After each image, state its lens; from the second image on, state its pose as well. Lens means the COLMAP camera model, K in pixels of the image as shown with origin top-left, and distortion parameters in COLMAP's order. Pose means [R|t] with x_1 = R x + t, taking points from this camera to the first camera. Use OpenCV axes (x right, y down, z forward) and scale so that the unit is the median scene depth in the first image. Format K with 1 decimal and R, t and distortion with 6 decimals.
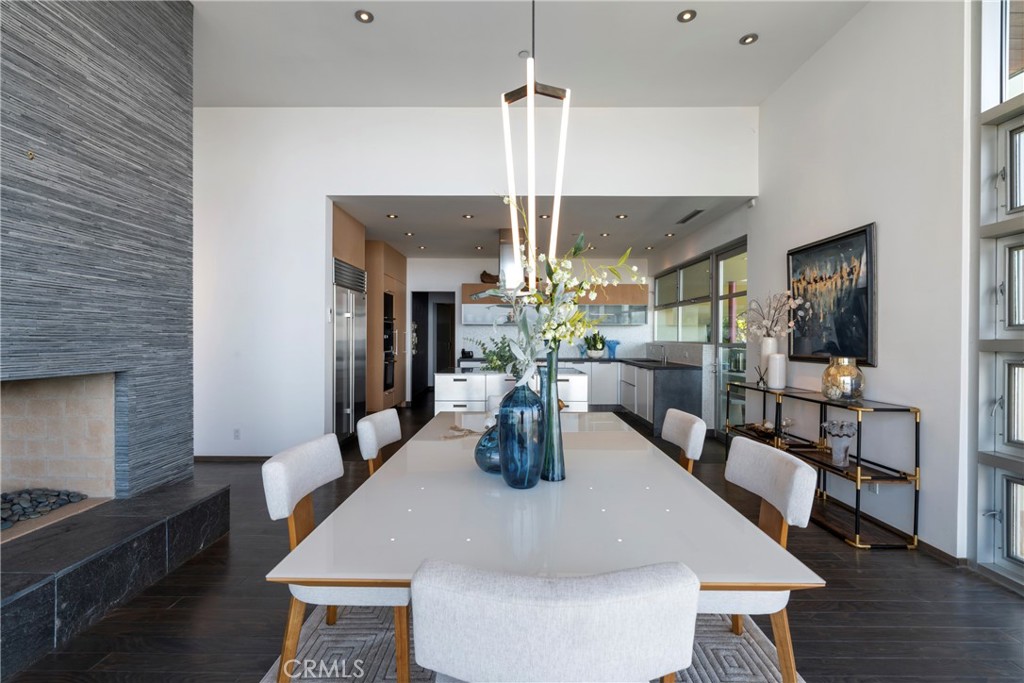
lens RADIAL K [[459.1, 0, 511.2], [0, 459.1, 342.0], [0, 0, 1]] dist [-0.006772, 0.001518]
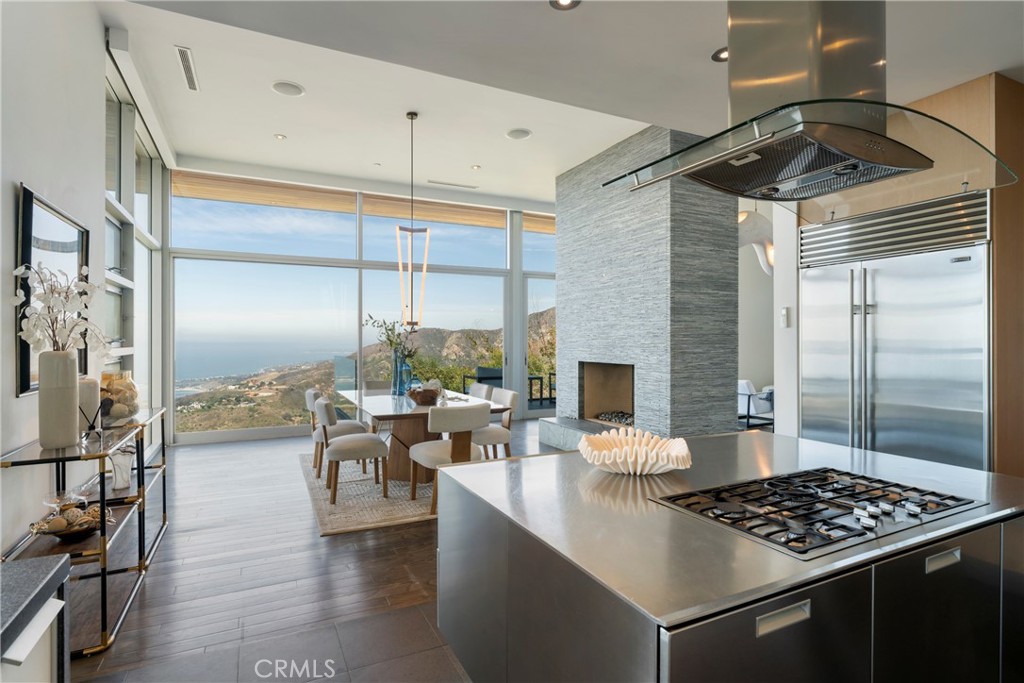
lens RADIAL K [[521.6, 0, 510.6], [0, 521.6, 340.0], [0, 0, 1]] dist [-0.000227, -0.000061]
pose [[-0.896338, -0.003728, -0.443357, 0.511151], [-0.006546, 0.999967, 0.004827, -0.041277], [0.443324, 0.007229, -0.896332, 2.423508]]
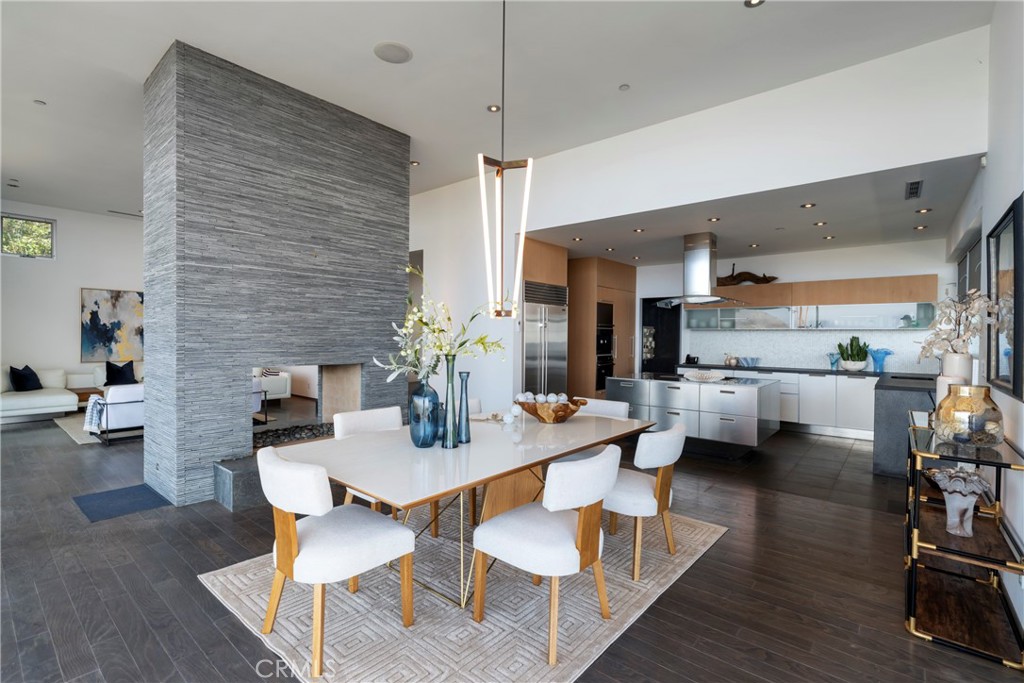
lens RADIAL K [[468.6, 0, 512.0], [0, 468.6, 341.5], [0, 0, 1]] dist [-0.004974, 0.000655]
pose [[0.768161, 0.011546, -0.640153, 0.683971], [-0.012798, 0.999915, 0.002678, -0.030271], [0.640129, 0.006135, 0.768243, -0.027880]]
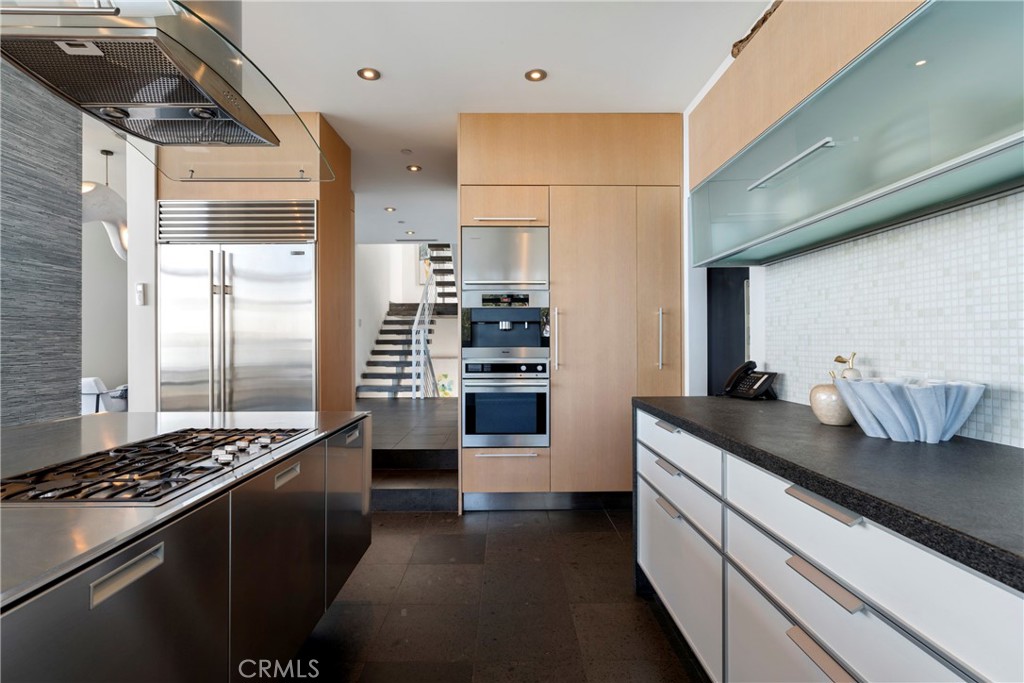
lens RADIAL K [[493.8, 0, 512.0], [0, 493.8, 341.5], [0, 0, 1]] dist [-0.000927, 0.000245]
pose [[0.013019, -0.007505, -0.999887, 0.474695], [-0.004892, 0.999959, -0.007569, 0.016159], [0.999903, 0.004990, 0.012982, 2.405016]]
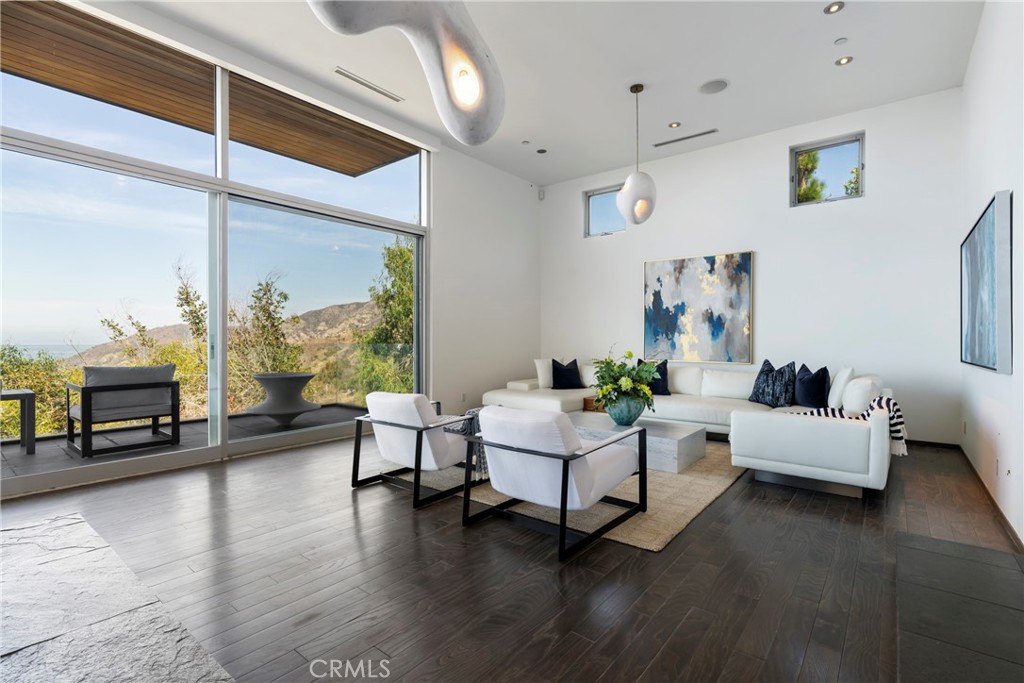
lens RADIAL K [[476.5, 0, 513.1], [0, 476.5, 341.0], [0, 0, 1]] dist [-0.001465, 0.000585]
pose [[-0.620948, 0.000317, -0.783851, -1.061897], [-0.009798, 0.999919, 0.008167, 0.040308], [0.783790, 0.012751, -0.620895, 1.391982]]
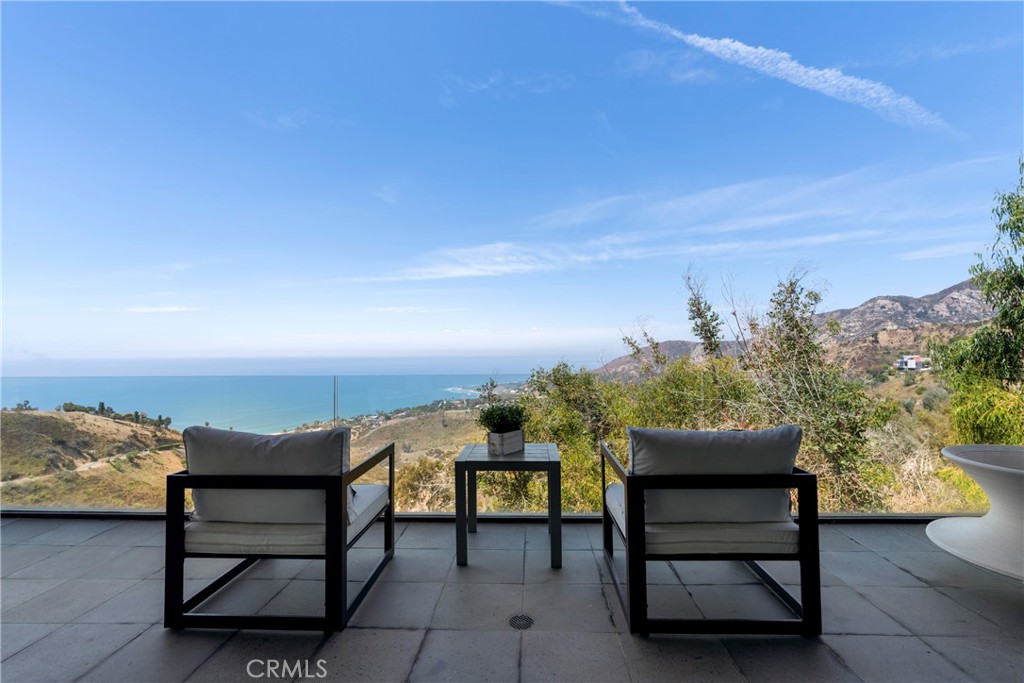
lens RADIAL K [[459.1, 0, 511.2], [0, 459.1, 342.0], [0, 0, 1]] dist [-0.006772, 0.001518]
pose [[-0.999145, 0.012409, 0.039444, -1.249642], [0.011654, 0.999745, -0.019318, 0.030826], [-0.039674, -0.018841, -0.999035, 0.106748]]
